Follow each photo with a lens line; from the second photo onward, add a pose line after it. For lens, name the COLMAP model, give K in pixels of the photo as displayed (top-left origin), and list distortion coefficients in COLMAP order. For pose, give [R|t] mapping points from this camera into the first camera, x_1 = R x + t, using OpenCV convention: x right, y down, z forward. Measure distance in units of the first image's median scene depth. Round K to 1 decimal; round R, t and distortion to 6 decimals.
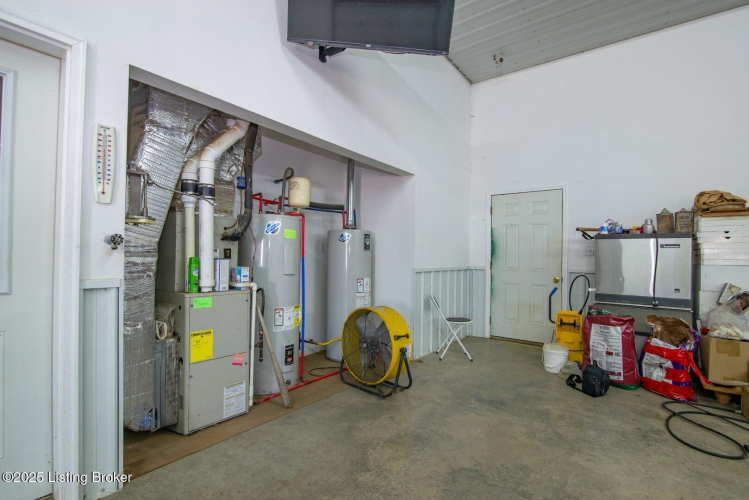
lens RADIAL K [[346.9, 0, 372.6], [0, 346.9, 253.1], [0, 0, 1]] dist [-0.012122, 0.000350]
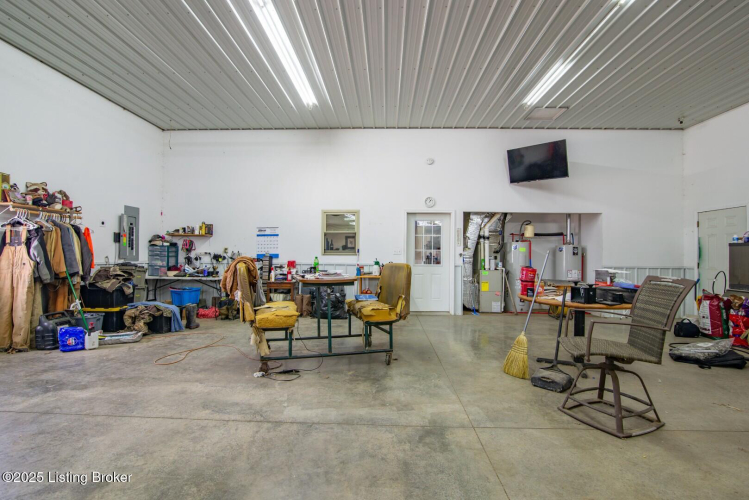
lens RADIAL K [[346.9, 0, 372.6], [0, 346.9, 253.1], [0, 0, 1]] dist [-0.012122, 0.000350]
pose [[0.569038, -0.015880, -0.822158, 1.499374], [0.006257, 0.999868, -0.014982, 0.000292], [0.822288, 0.003381, 0.569062, -1.623924]]
